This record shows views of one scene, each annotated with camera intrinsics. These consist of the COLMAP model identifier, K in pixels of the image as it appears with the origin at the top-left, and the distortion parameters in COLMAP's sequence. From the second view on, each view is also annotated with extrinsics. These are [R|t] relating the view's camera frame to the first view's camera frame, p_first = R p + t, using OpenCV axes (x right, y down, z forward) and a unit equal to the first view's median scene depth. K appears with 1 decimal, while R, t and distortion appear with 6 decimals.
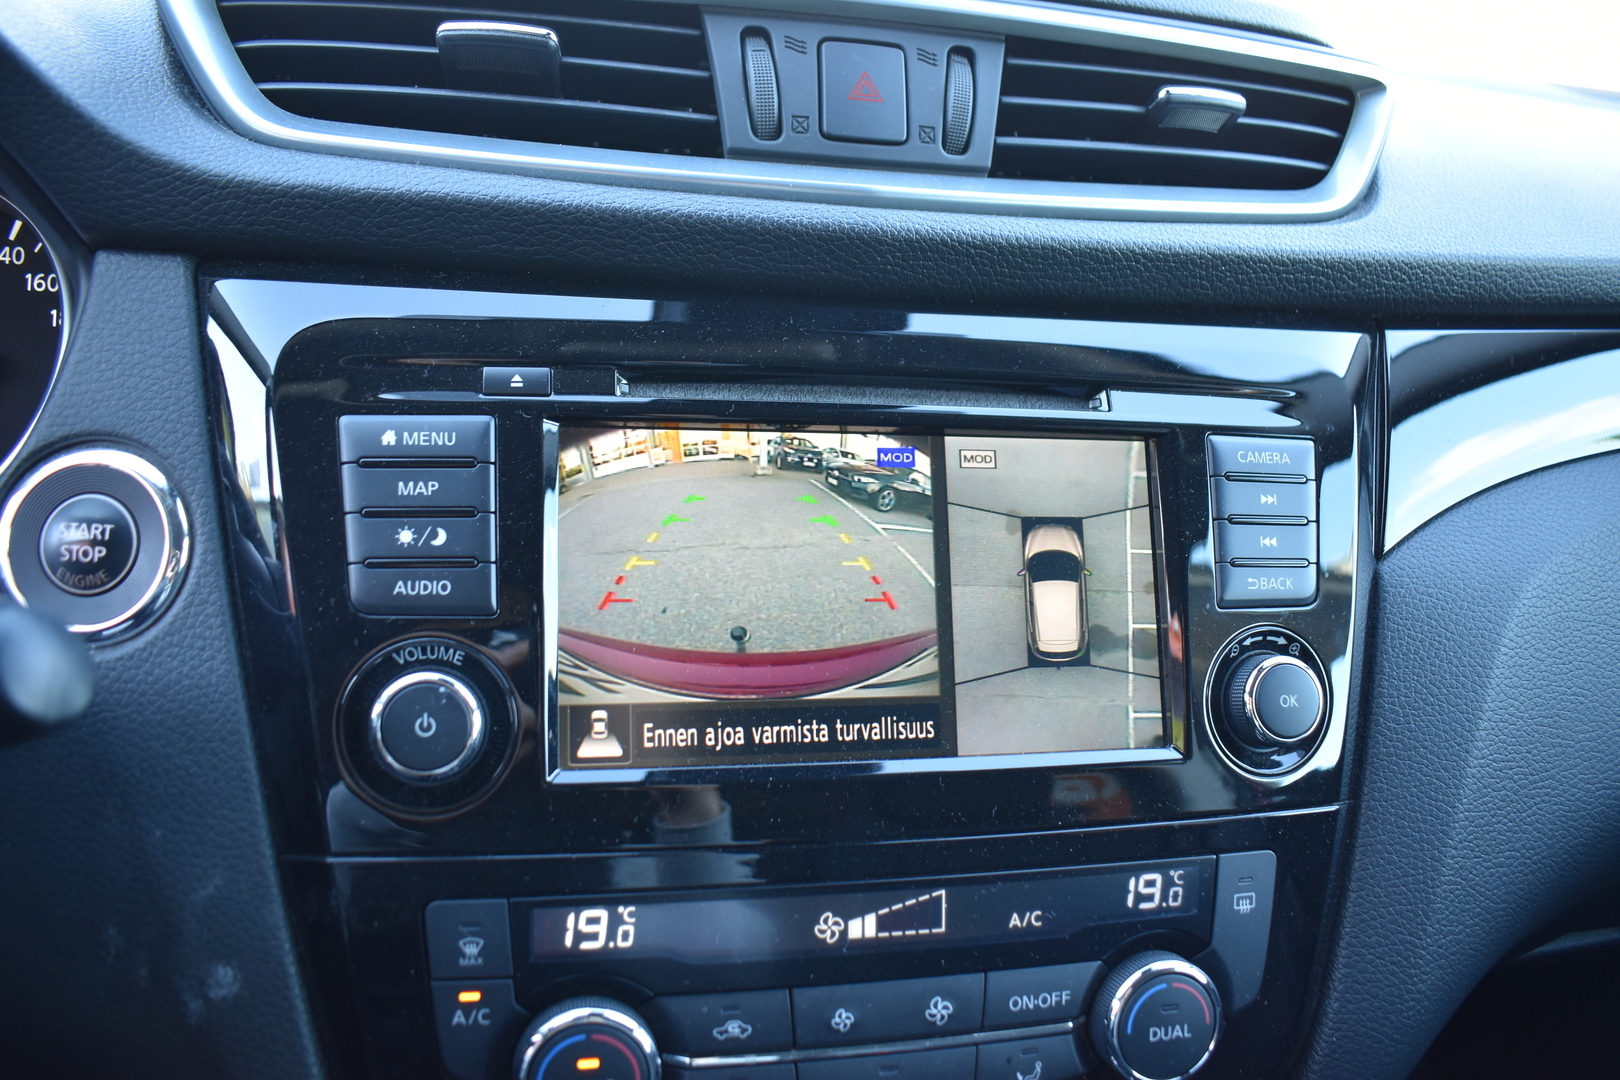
lens RADIAL K [[1225.4, 0, 808.3], [0, 1225.4, 550.4], [0, 0, 1]] dist [0.004412, -0.000411]
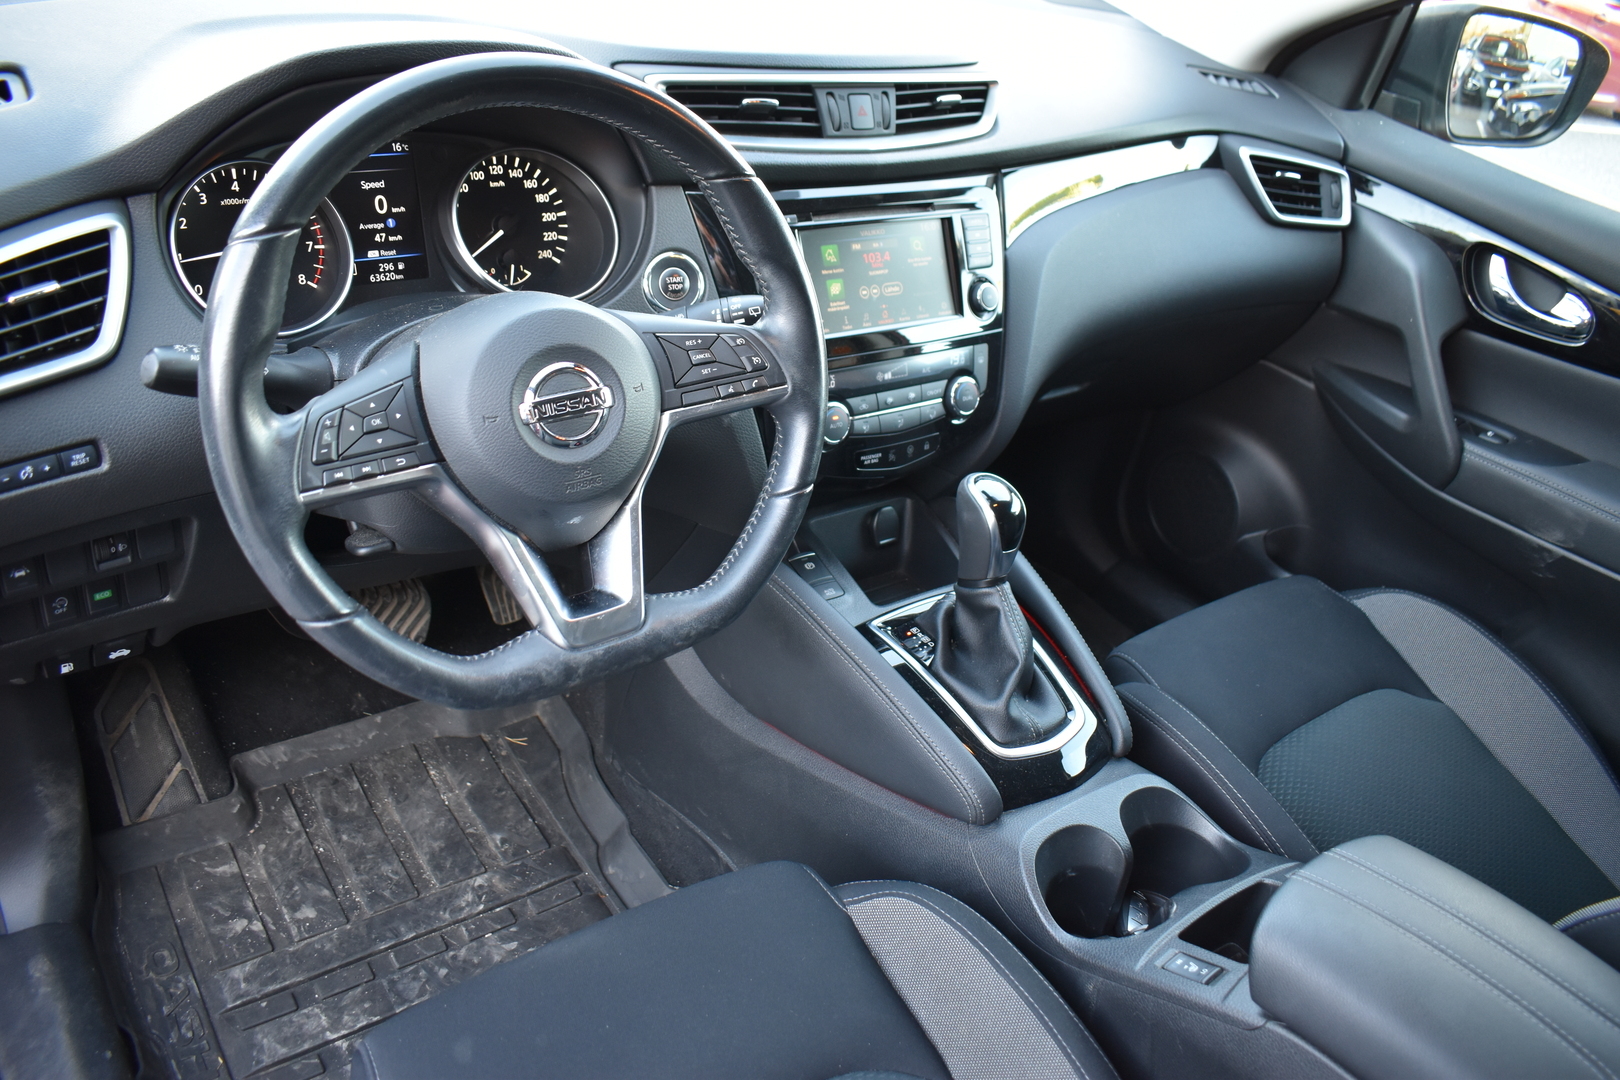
lens RADIAL K [[1225.4, 0, 814.5], [0, 1225.4, 534.3], [0, 0, 1]] dist [0.004412, -0.000411]
pose [[0.918443, -0.172405, 0.356005, -1.319674], [0.087907, 0.966473, 0.241253, -0.096314], [-0.385662, -0.190282, 0.902805, -1.910553]]
